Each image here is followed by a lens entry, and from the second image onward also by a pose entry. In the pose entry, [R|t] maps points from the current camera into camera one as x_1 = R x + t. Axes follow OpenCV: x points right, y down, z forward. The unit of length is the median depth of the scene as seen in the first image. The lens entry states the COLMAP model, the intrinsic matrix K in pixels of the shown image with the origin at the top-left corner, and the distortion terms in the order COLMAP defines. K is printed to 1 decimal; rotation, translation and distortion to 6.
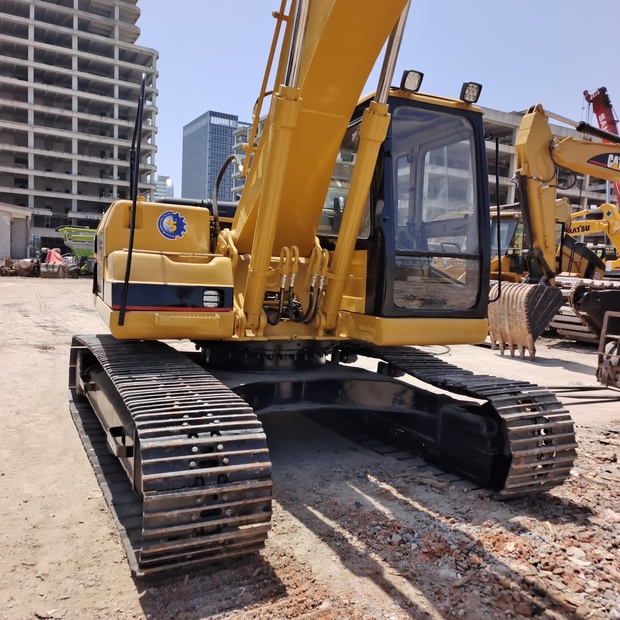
lens RADIAL K [[562.4, 0, 312.8], [0, 562.4, 311.7], [0, 0, 1]] dist [0.055873, -0.022800]
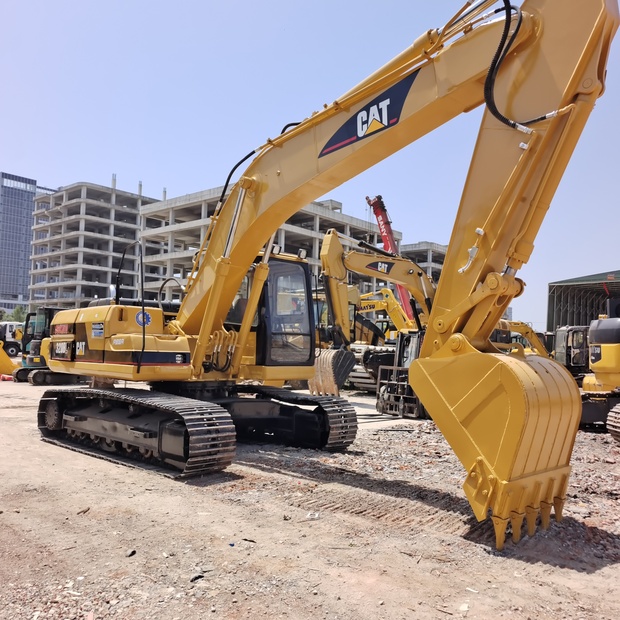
lens RADIAL K [[562.4, 0, 312.8], [0, 562.4, 311.7], [0, 0, 1]] dist [0.055873, -0.022800]
pose [[0.946546, 0.000711, 0.322568, -0.325149], [0.039510, 0.992212, -0.118125, 0.055391], [-0.320140, 0.124555, 0.939147, -0.845774]]
